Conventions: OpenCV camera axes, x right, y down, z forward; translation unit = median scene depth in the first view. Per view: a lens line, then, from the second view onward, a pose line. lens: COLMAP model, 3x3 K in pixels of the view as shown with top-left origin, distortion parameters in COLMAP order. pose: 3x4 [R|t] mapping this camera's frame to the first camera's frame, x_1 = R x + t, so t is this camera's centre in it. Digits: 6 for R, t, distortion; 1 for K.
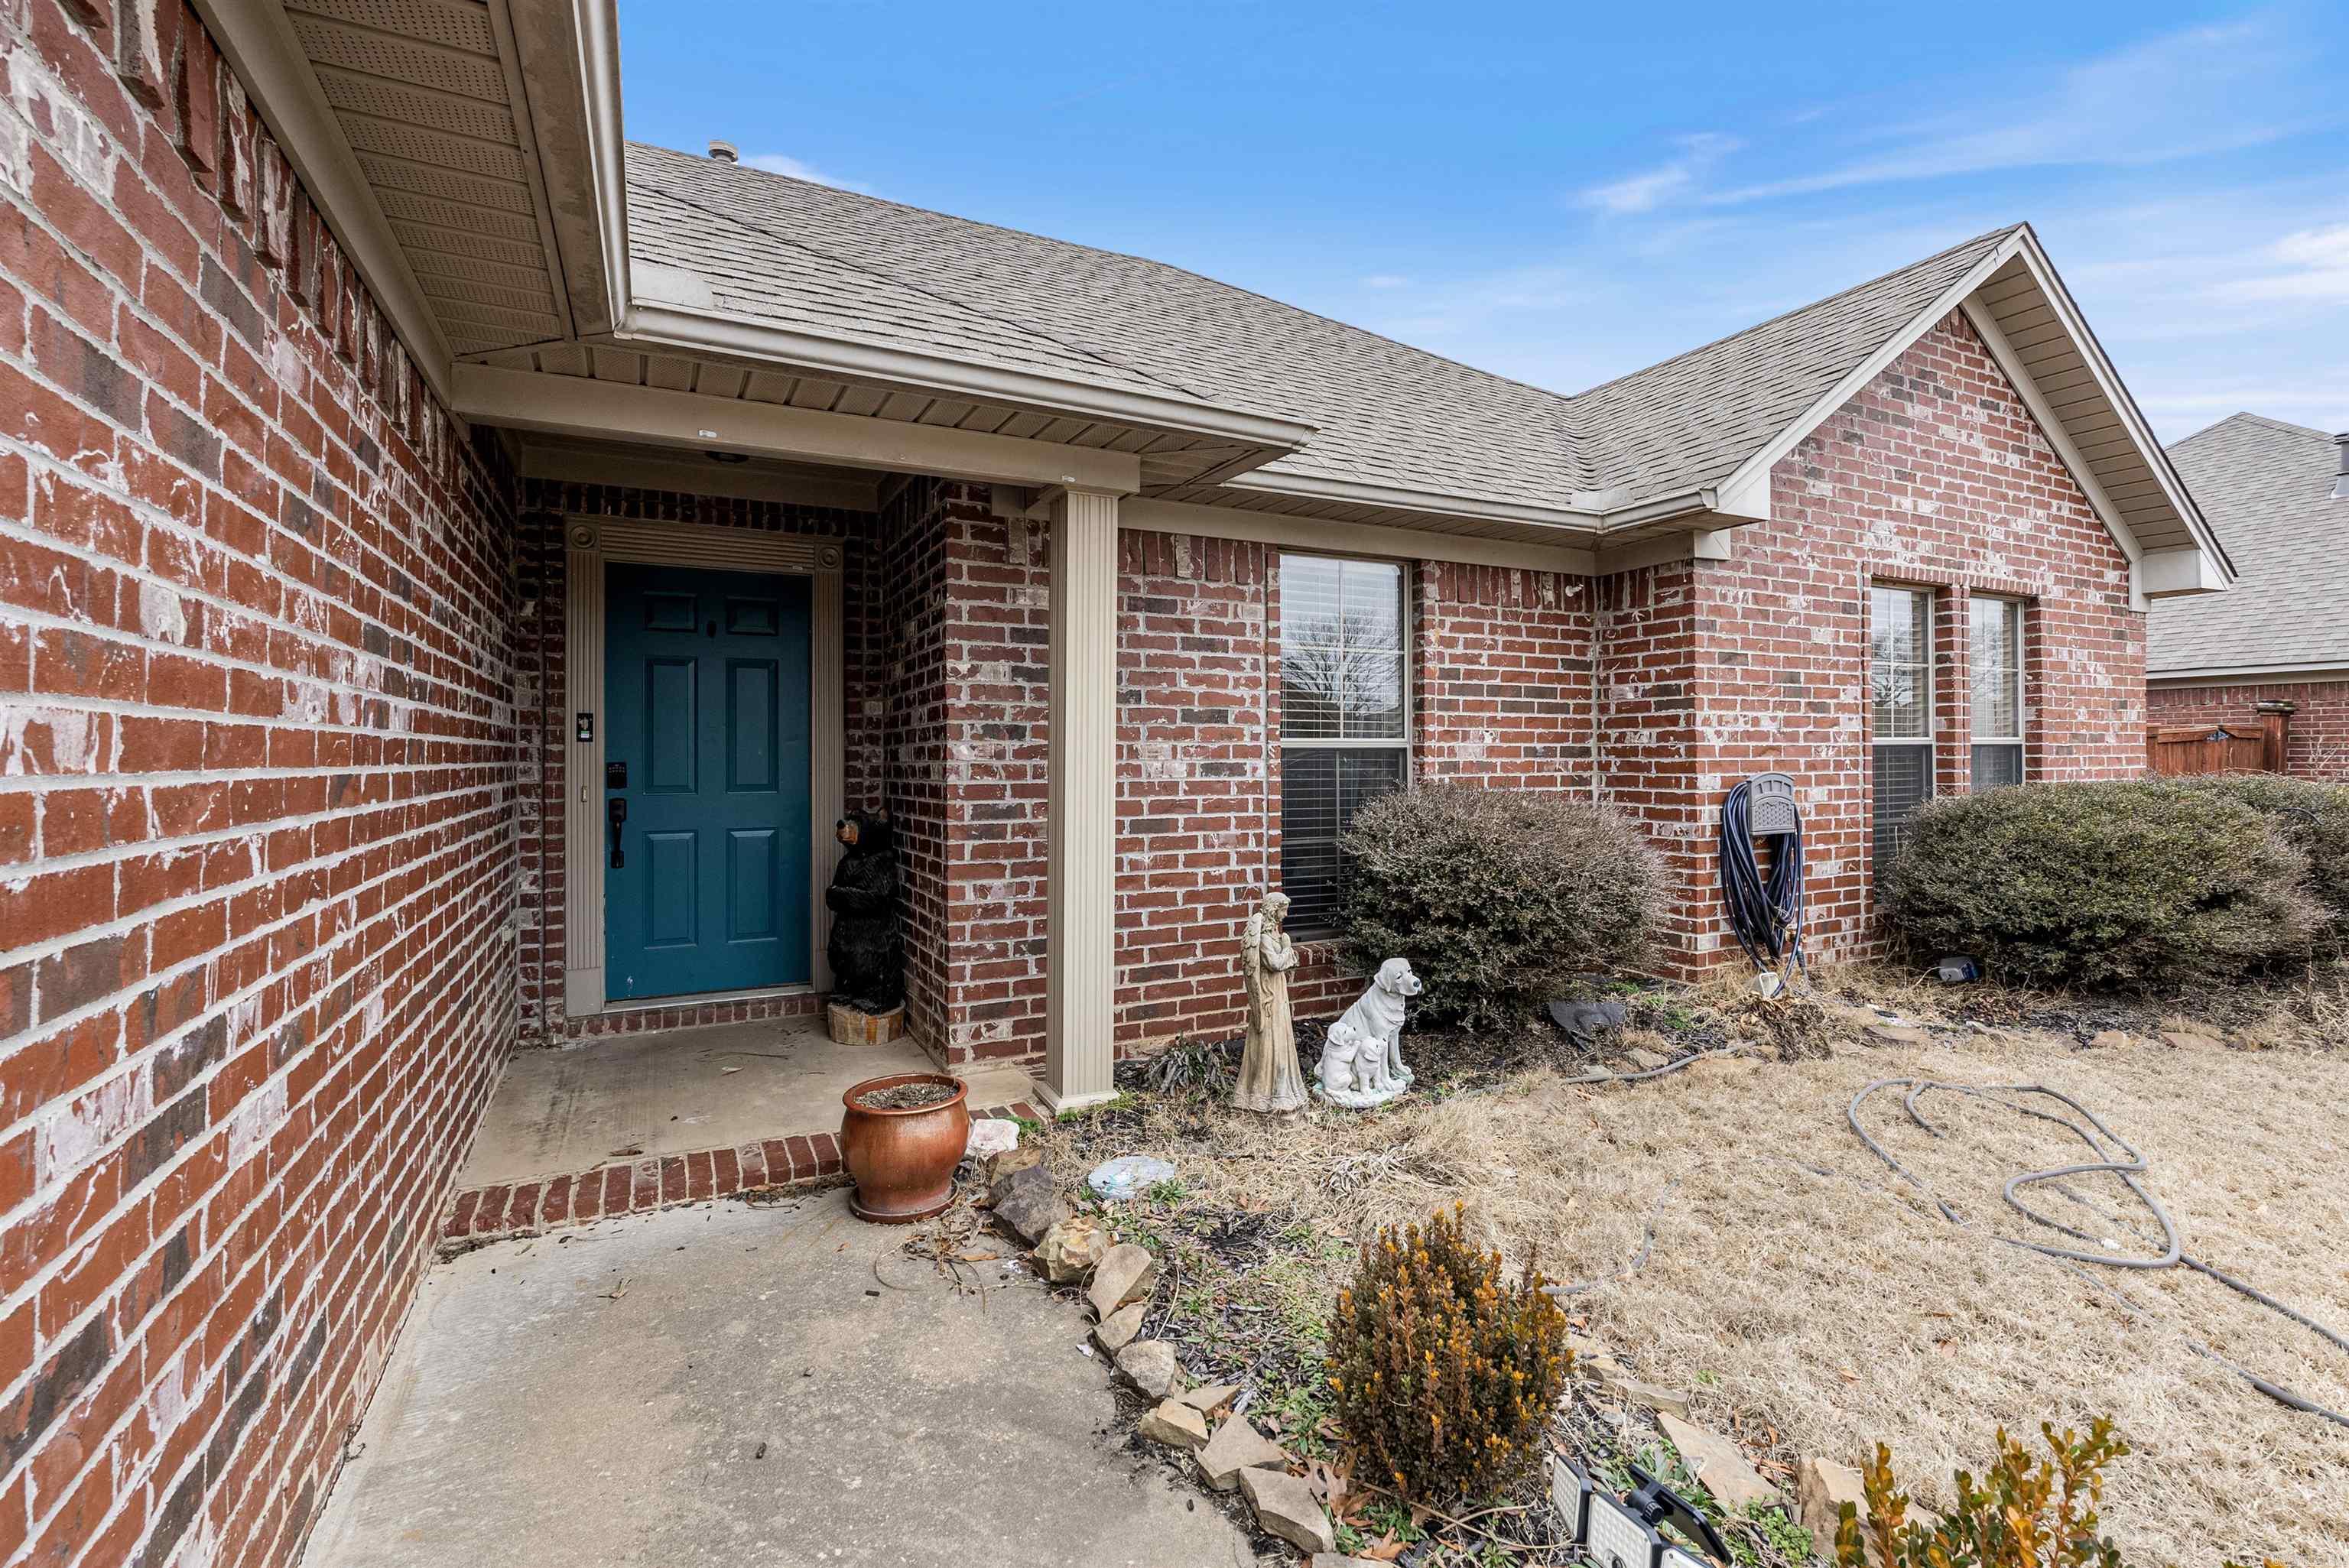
lens RADIAL K [[1048.3, 0, 1179.0], [0, 1048.3, 781.0], [0, 0, 1]] dist [-0.003815, 0.000490]
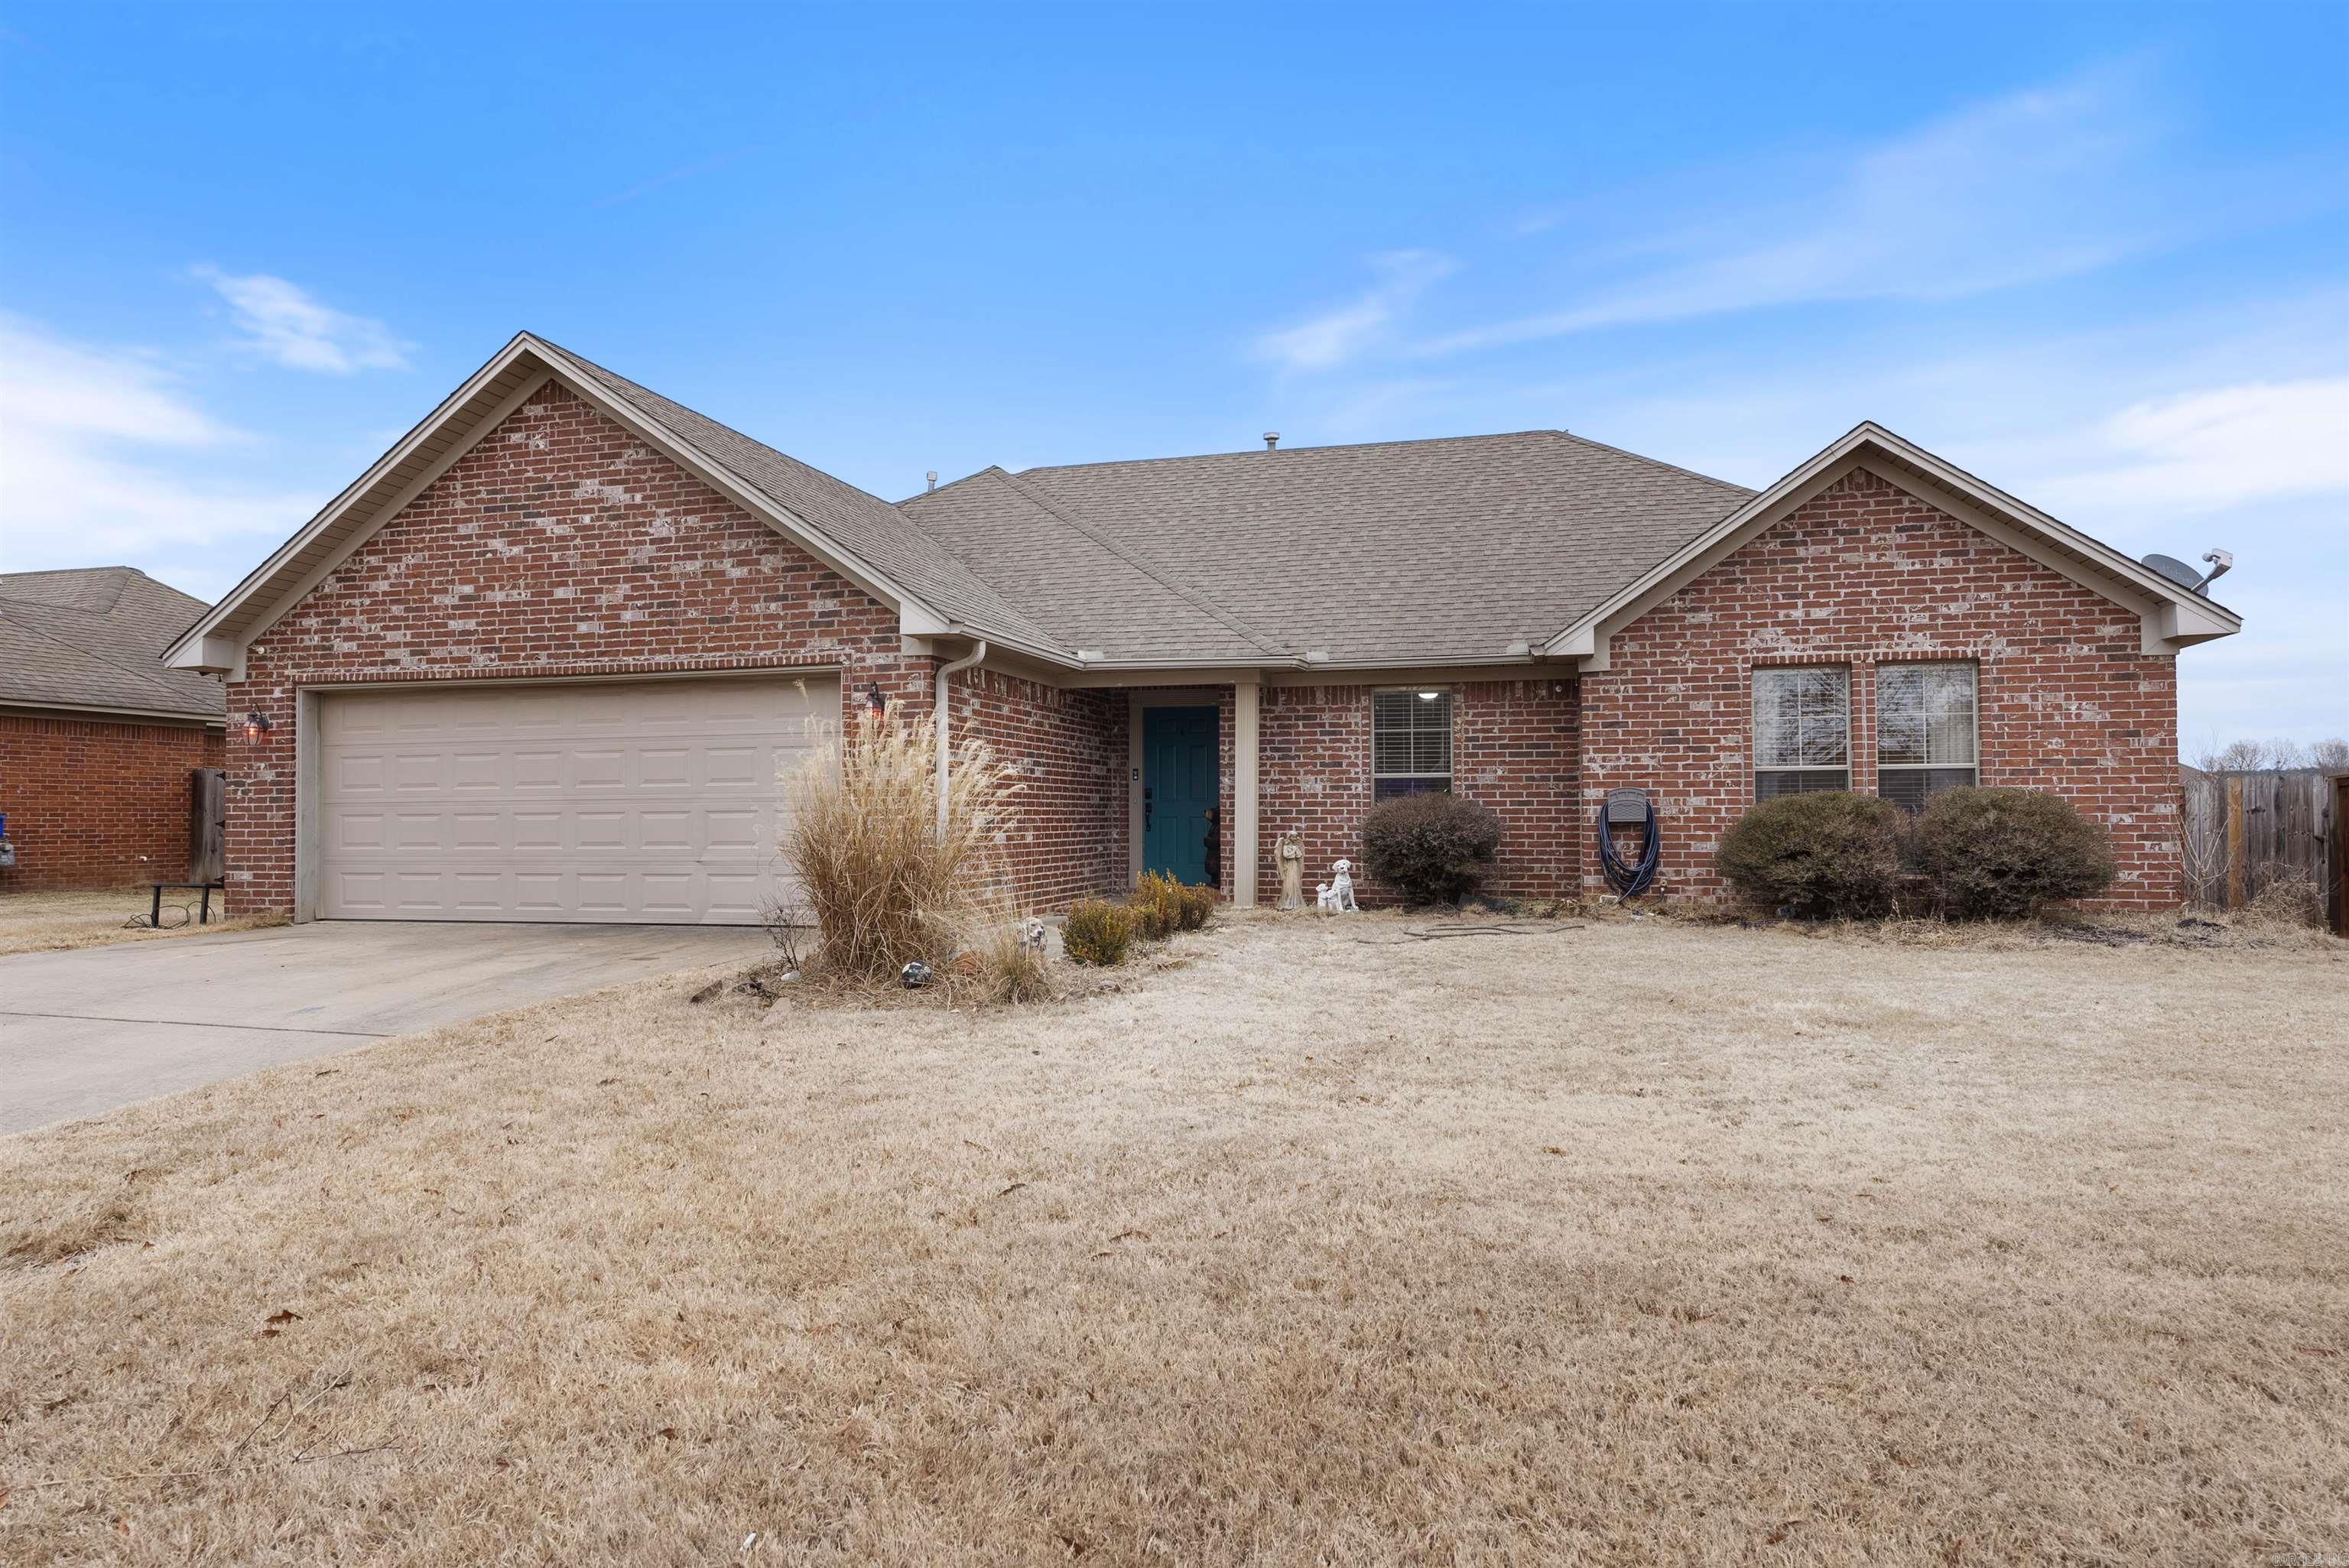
lens RADIAL K [[1390.3, 0, 1174.6], [0, 1390.3, 822.7], [0, 0, 1]] dist [0.002339, 0.000432]
pose [[0.734745, 0.005494, -0.678322, 1.582693], [-0.017017, 0.999802, -0.010335, 0.088212], [0.678130, 0.019137, 0.734693, -1.253238]]
